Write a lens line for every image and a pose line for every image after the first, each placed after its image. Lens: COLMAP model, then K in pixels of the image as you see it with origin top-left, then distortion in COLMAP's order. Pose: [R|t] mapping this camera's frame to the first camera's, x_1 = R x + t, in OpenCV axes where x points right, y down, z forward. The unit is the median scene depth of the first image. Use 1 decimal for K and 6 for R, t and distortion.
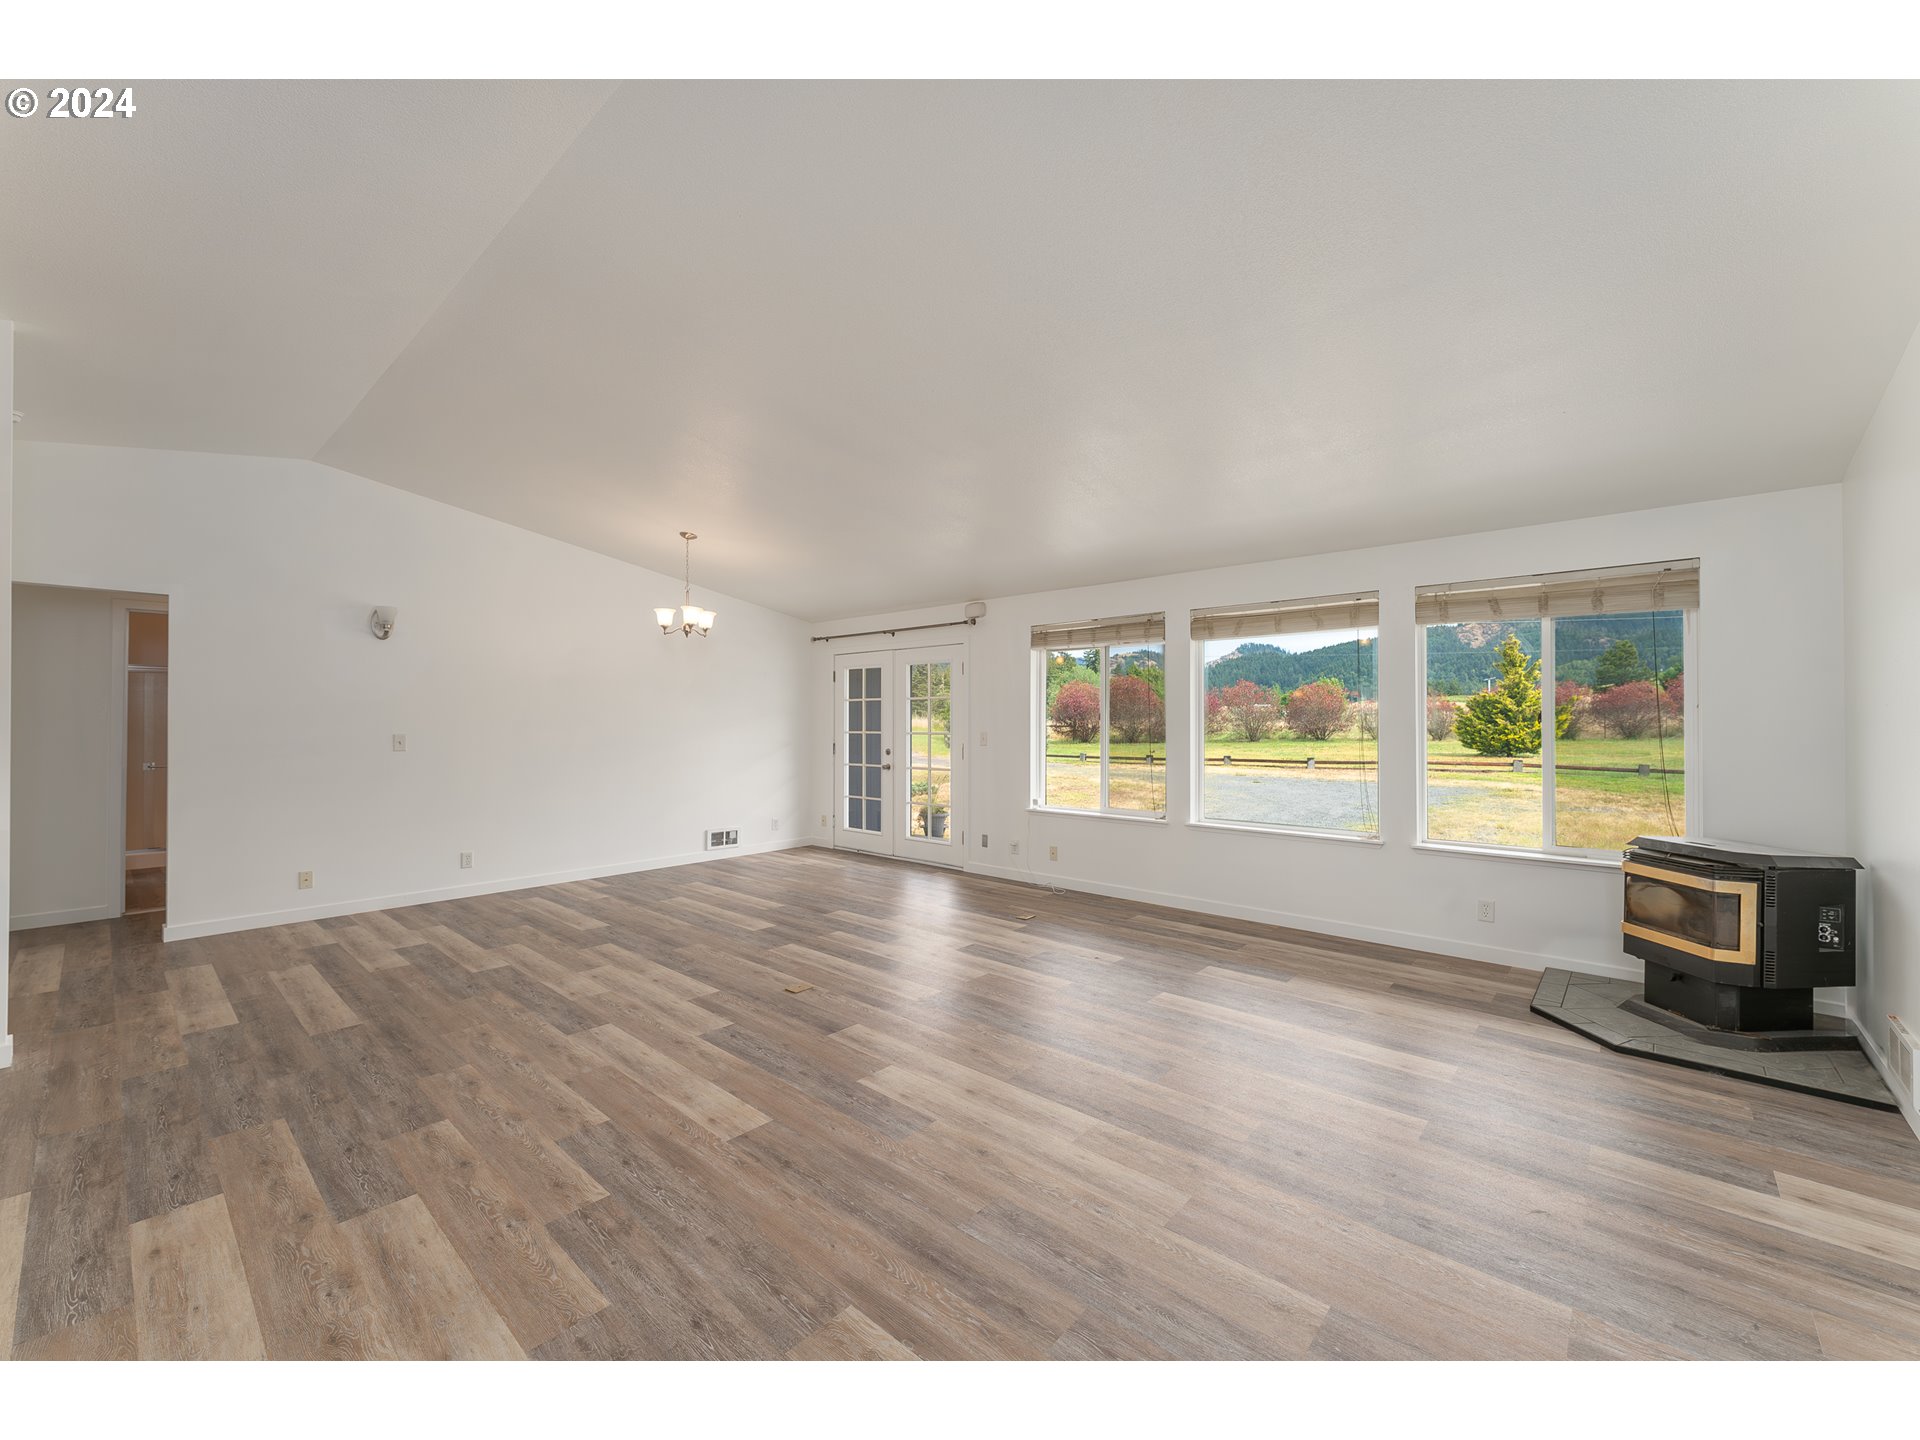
lens RADIAL K [[768.8, 0, 961.2], [0, 768.8, 711.0], [0, 0, 1]] dist [0.001922, -0.000416]
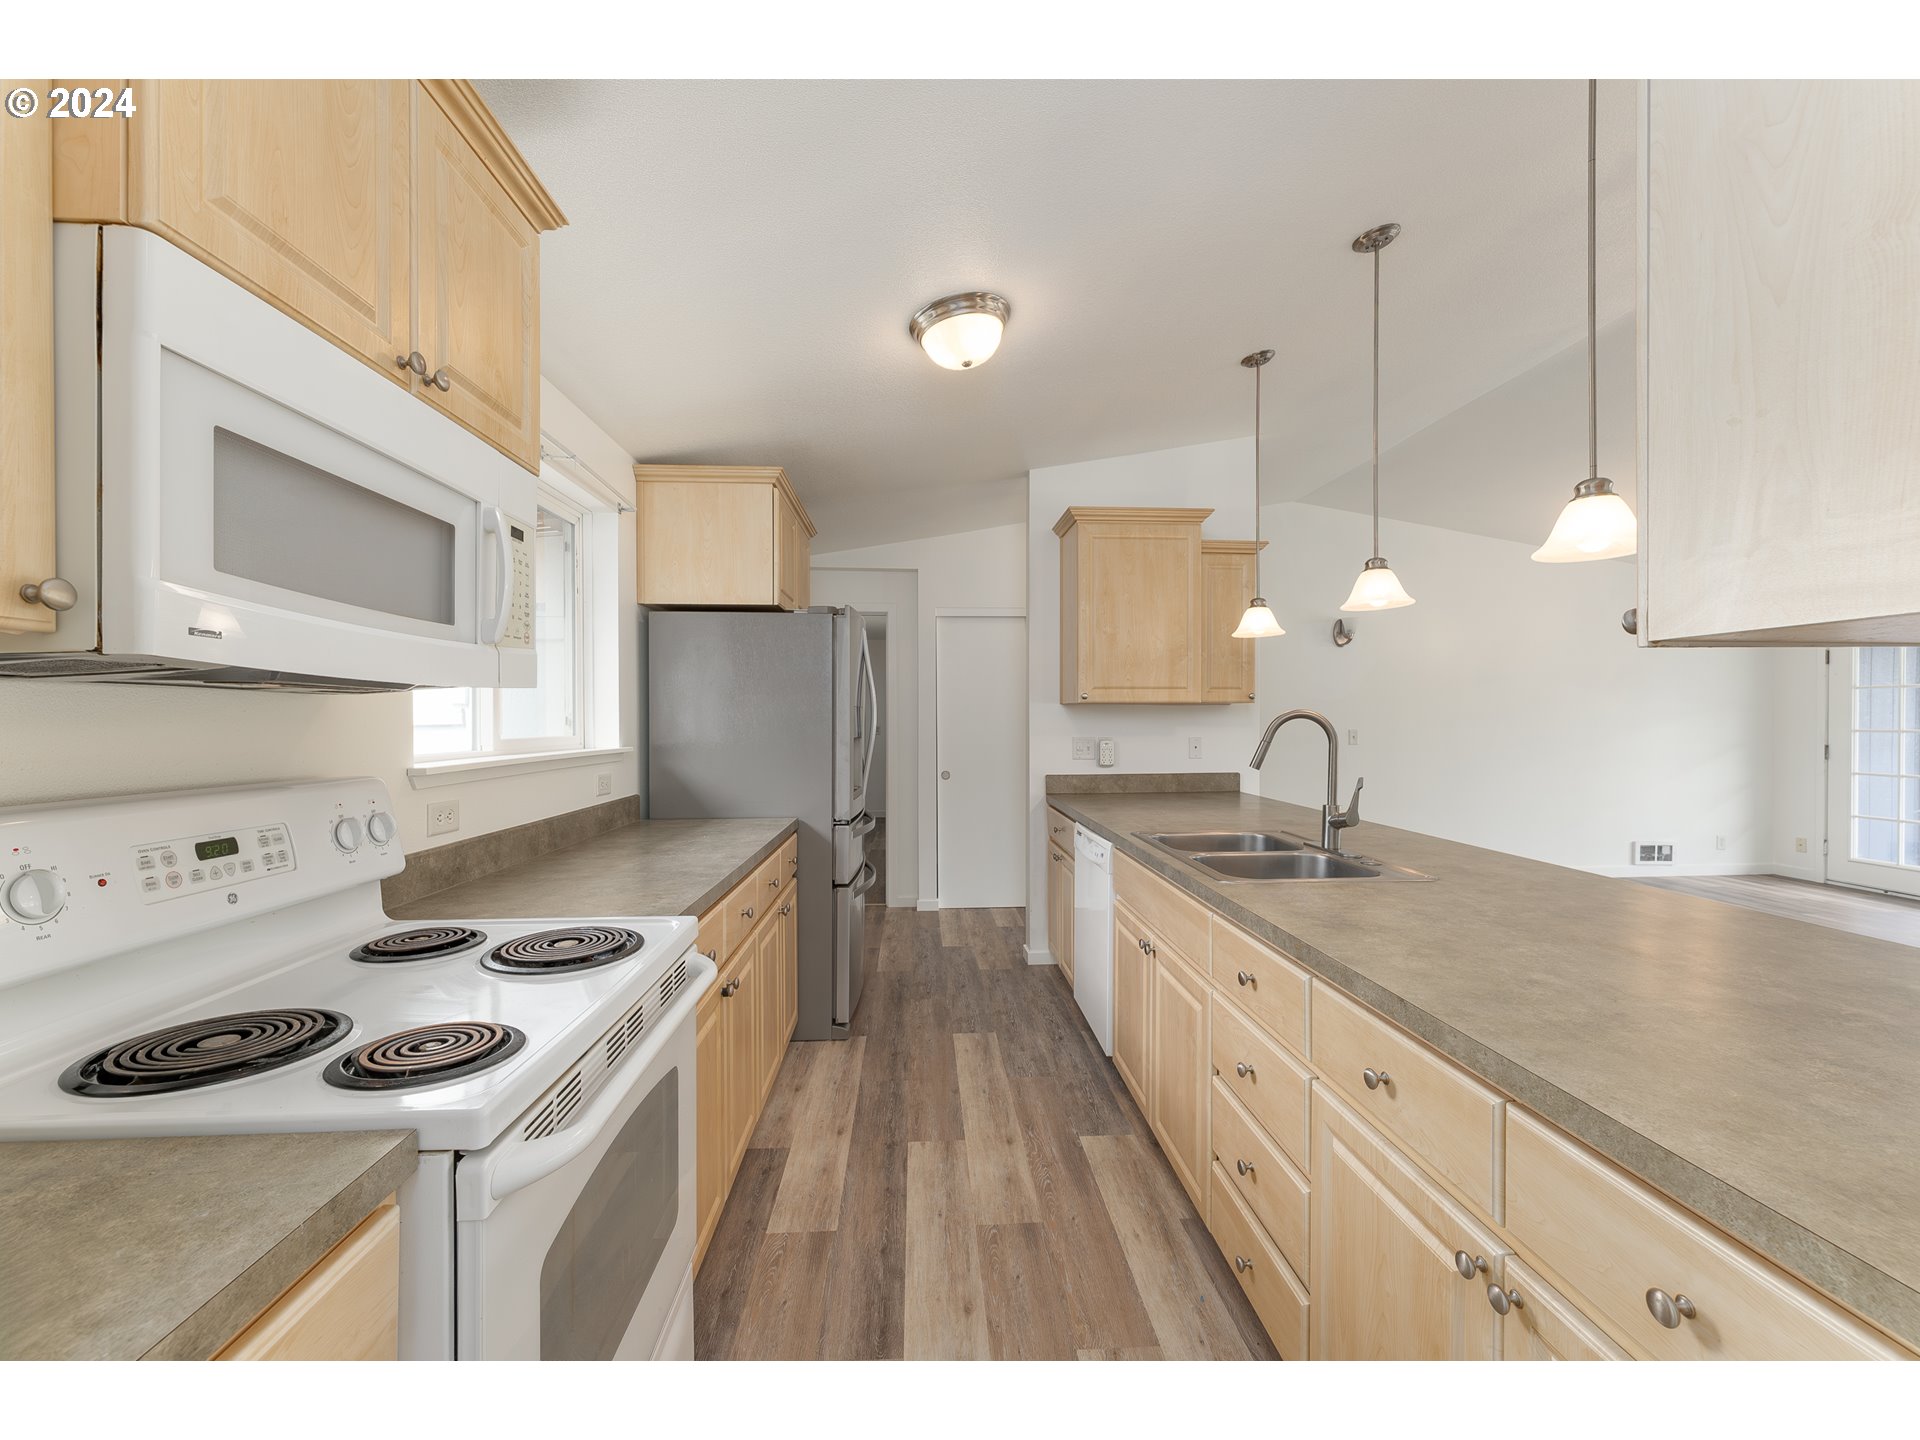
lens RADIAL K [[768.8, 0, 962.5], [0, 768.8, 727.6], [0, 0, 1]] dist [0.001922, -0.000416]
pose [[0.707090, 0.003154, -0.707117, -0.490321], [0.015306, 0.999688, 0.019764, -0.007192], [0.706958, -0.024798, 0.706821, -0.302451]]
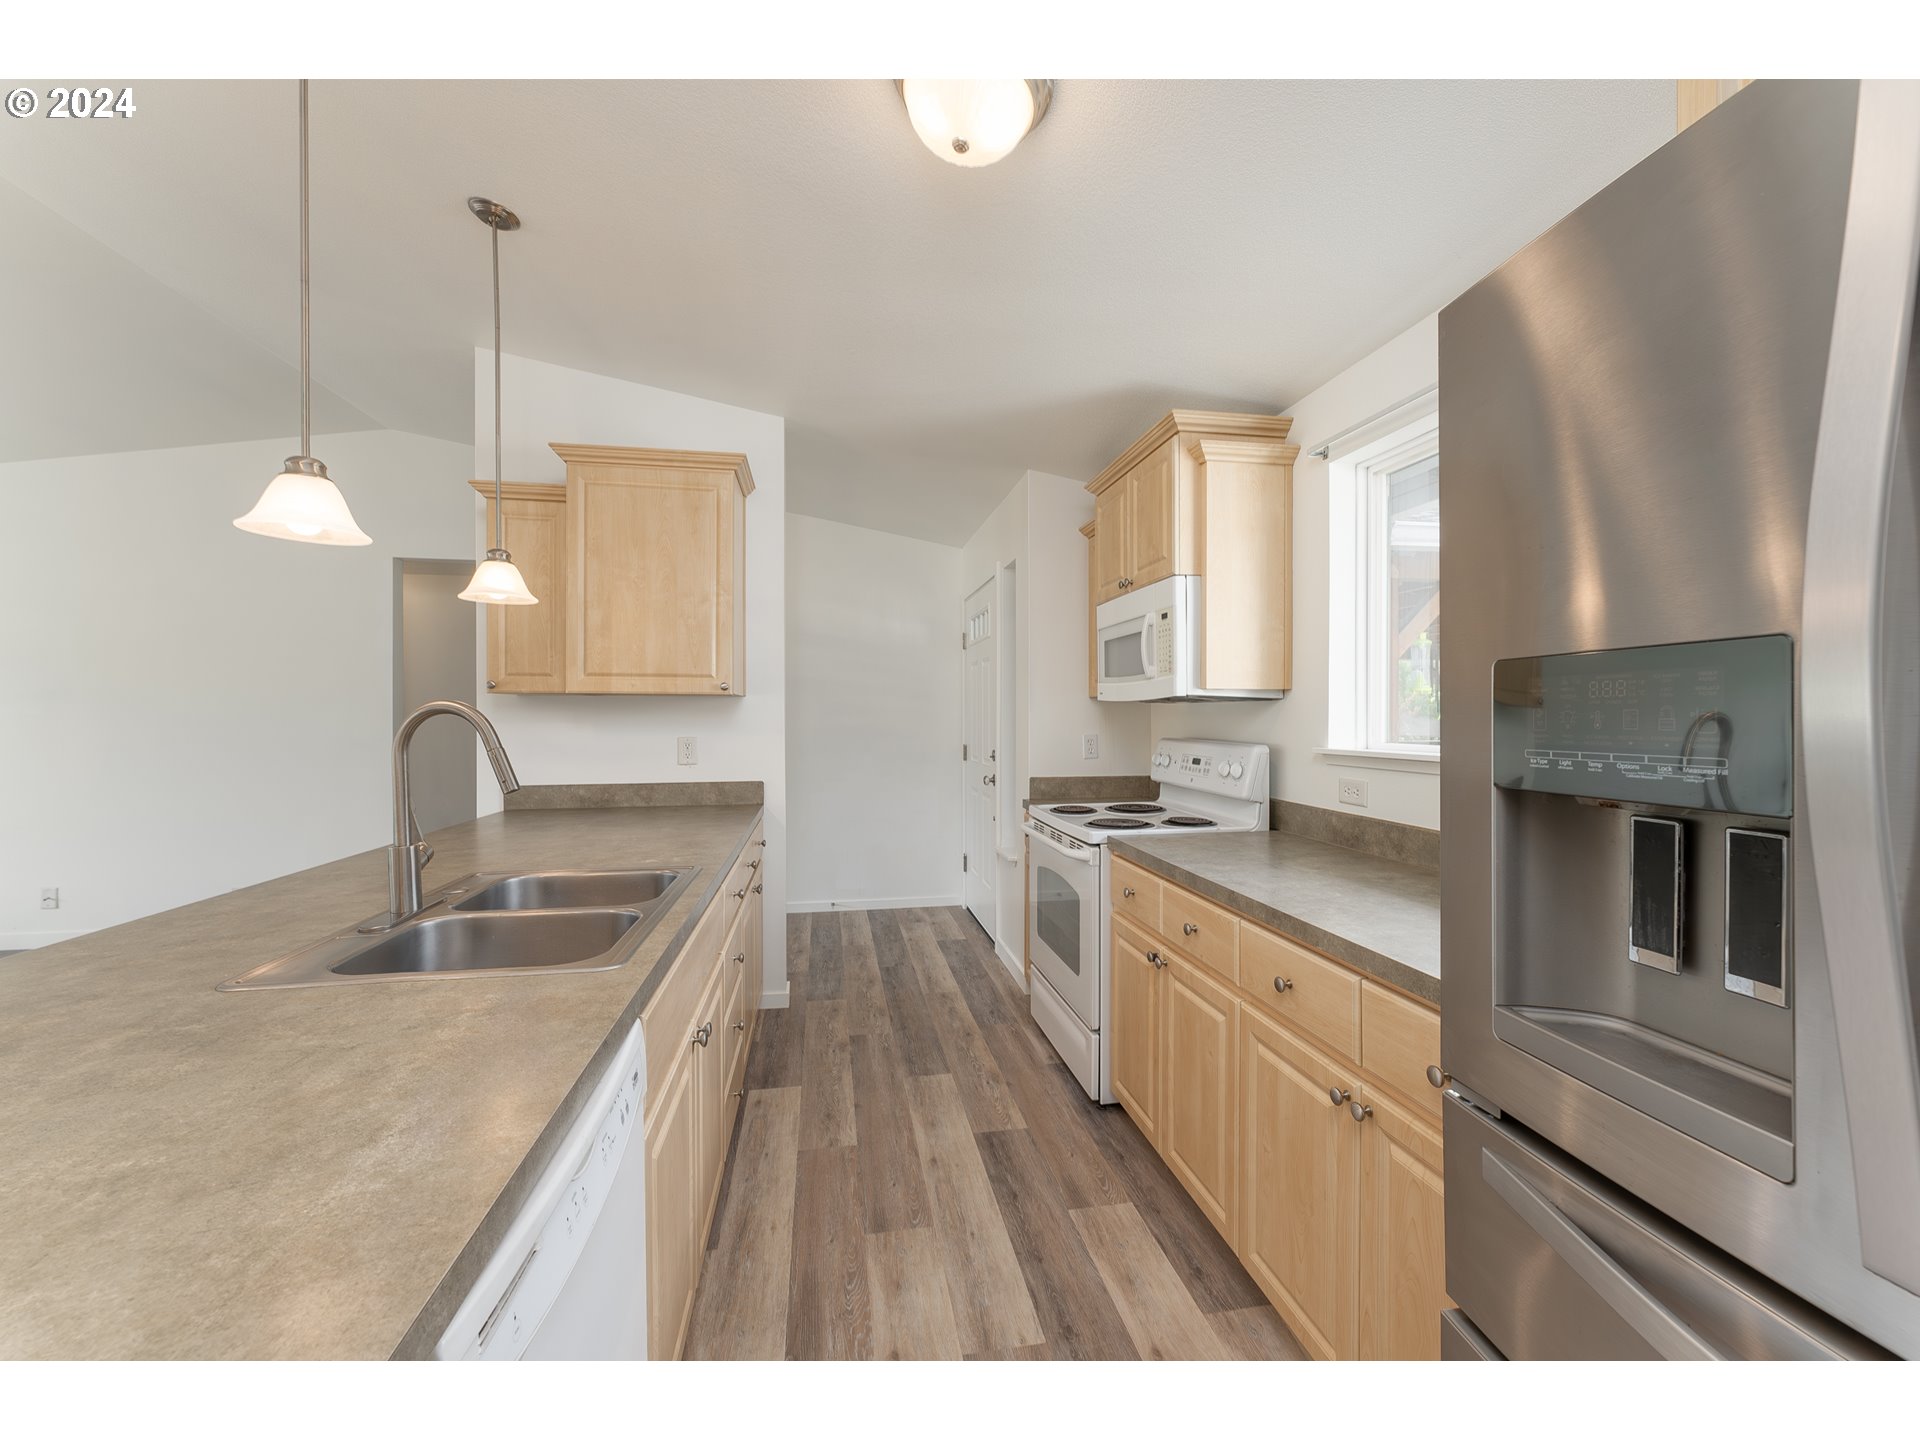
lens RADIAL K [[768.8, 0, 958.5], [0, 768.8, 718.8], [0, 0, 1]] dist [0.001922, -0.000416]
pose [[-0.782051, -0.006313, 0.623182, -1.200090], [-0.013067, 0.999895, -0.006269, 0.003996], [-0.623077, -0.013046, -0.782052, 0.479492]]
